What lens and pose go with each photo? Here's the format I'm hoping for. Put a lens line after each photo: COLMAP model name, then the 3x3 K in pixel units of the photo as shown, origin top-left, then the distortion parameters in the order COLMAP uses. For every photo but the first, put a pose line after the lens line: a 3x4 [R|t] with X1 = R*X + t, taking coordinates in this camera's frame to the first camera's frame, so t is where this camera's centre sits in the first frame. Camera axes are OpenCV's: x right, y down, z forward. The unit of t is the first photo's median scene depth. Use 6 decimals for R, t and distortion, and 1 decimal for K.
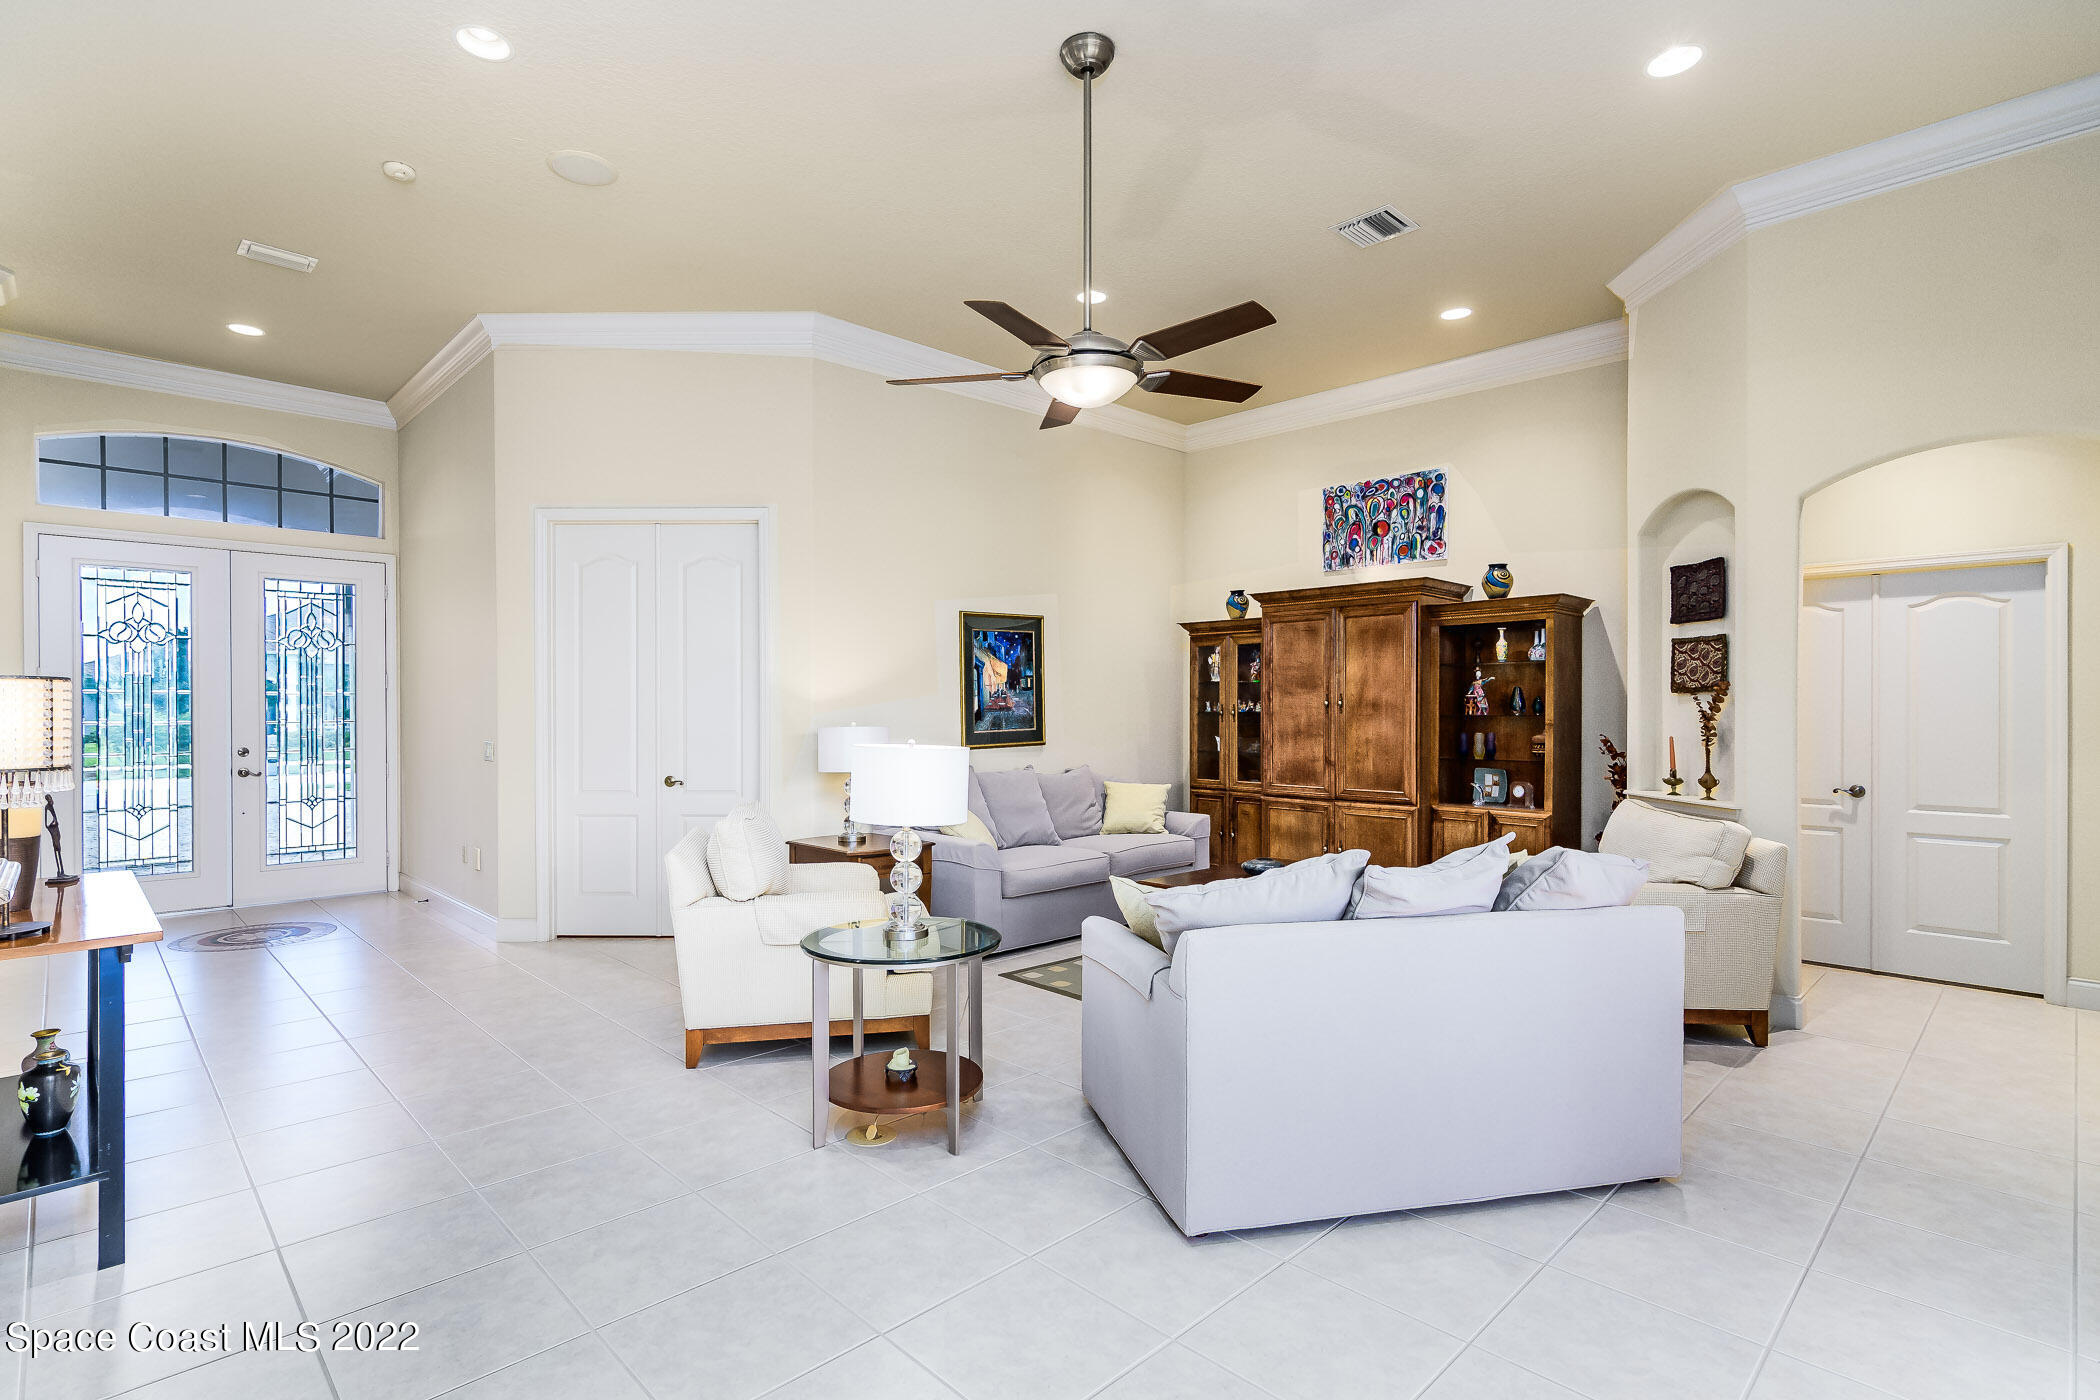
lens RADIAL K [[1019.0, 0, 1040.1], [0, 1019.0, 712.3], [0, 0, 1]] dist [0.025627, -0.002636]
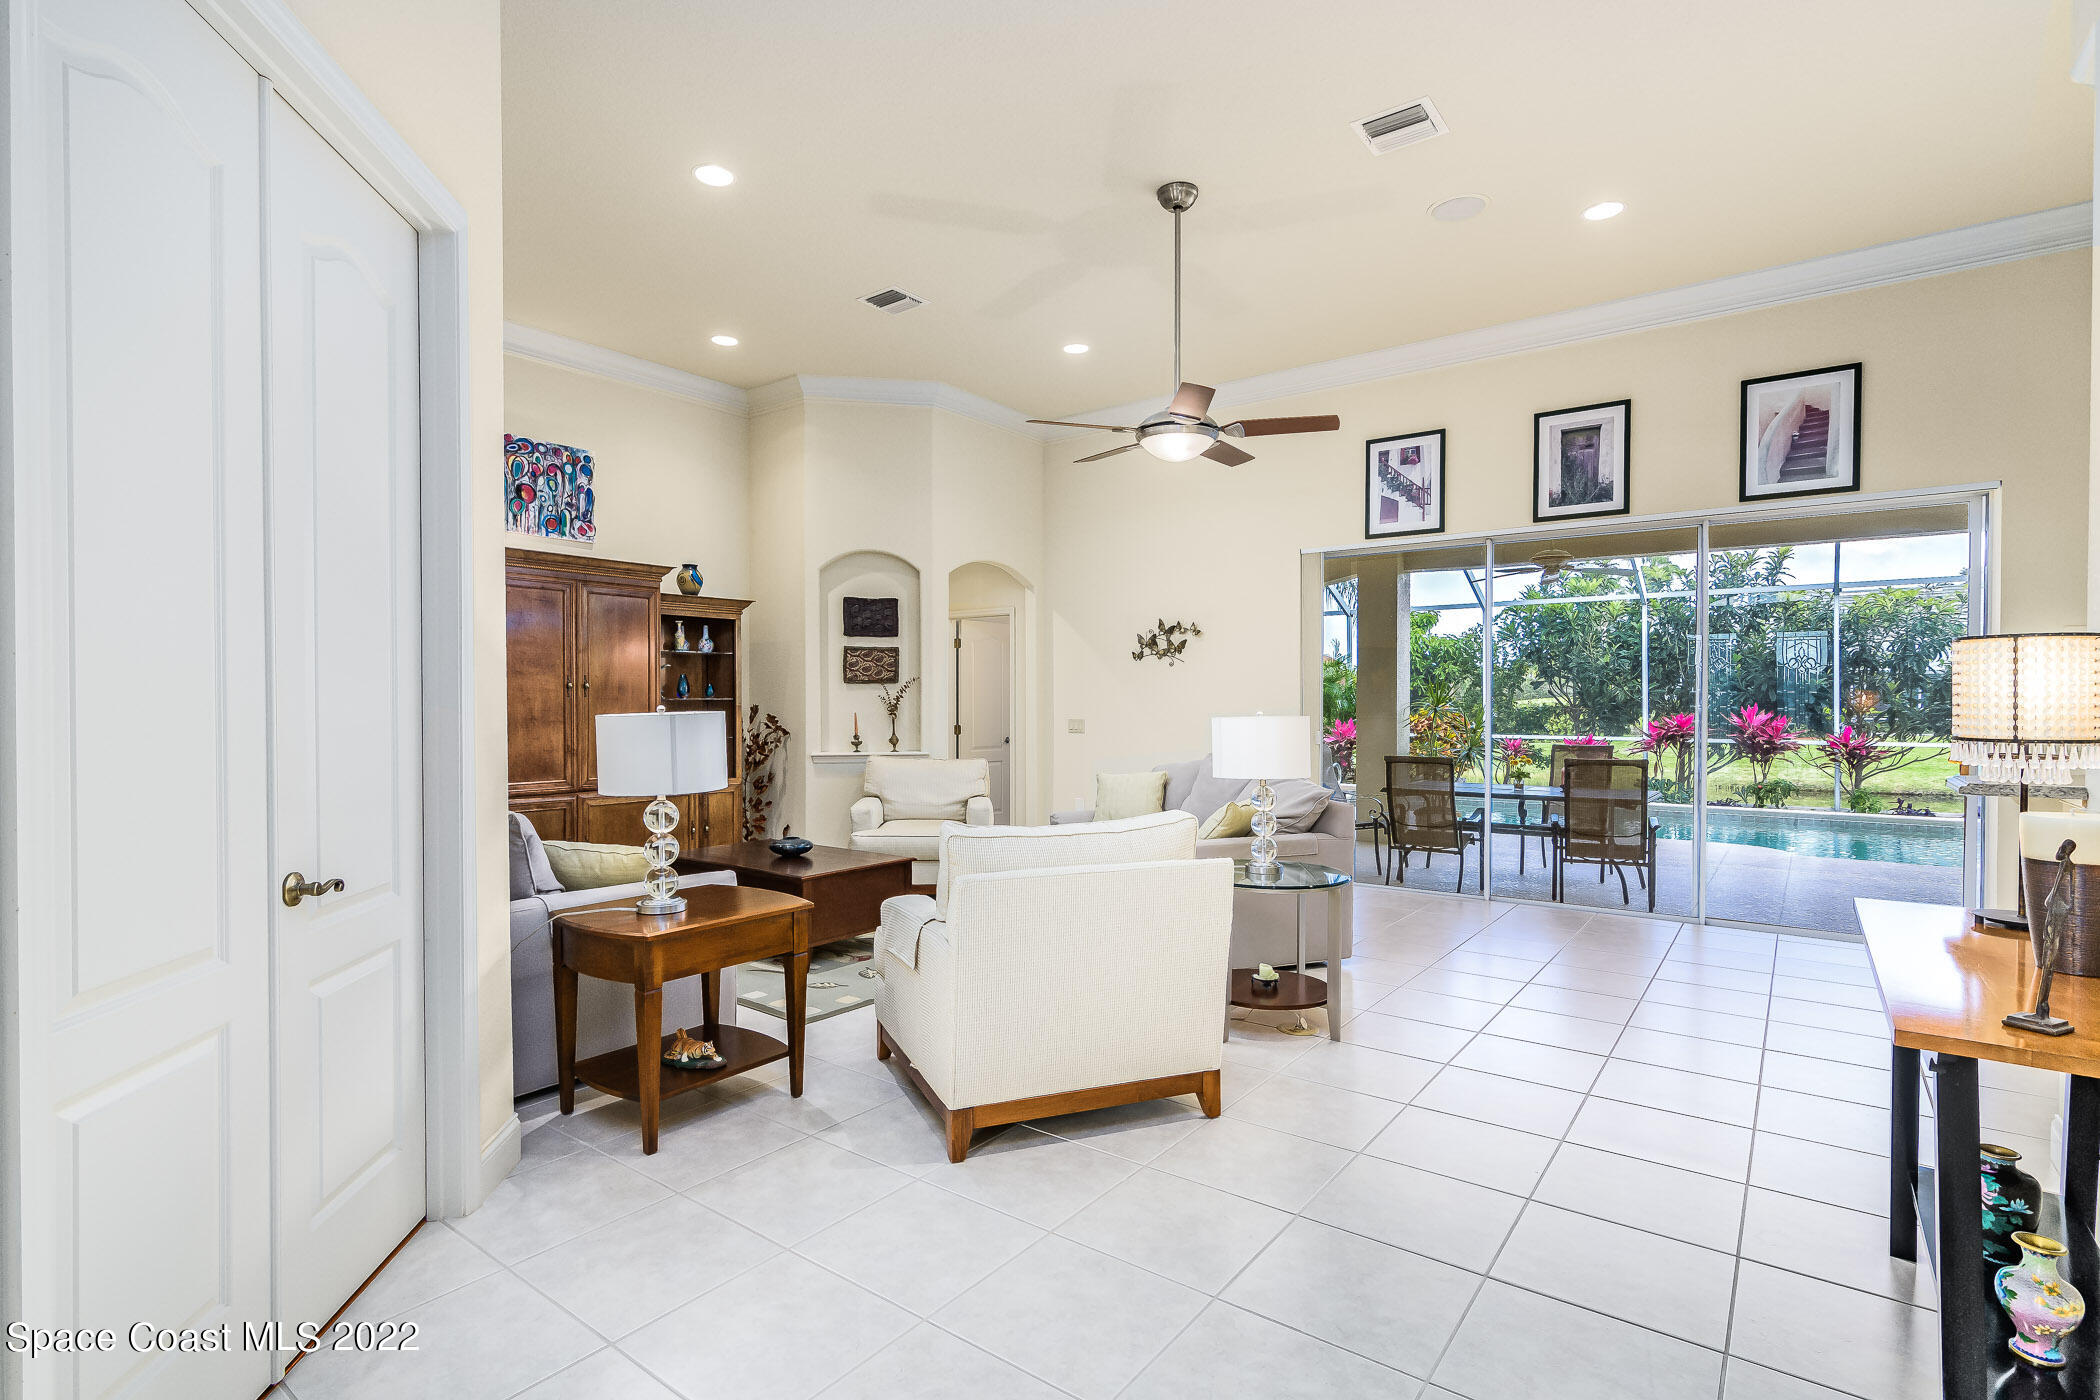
lens RADIAL K [[1019.0, 0, 1043.3], [0, 1019.0, 702.0], [0, 0, 1]] dist [0.025627, -0.002636]
pose [[-0.144009, -0.003341, 0.989571, -0.658035], [0.002668, 0.999989, 0.003765, 0.002945], [-0.989573, 0.003183, -0.143999, 0.708507]]
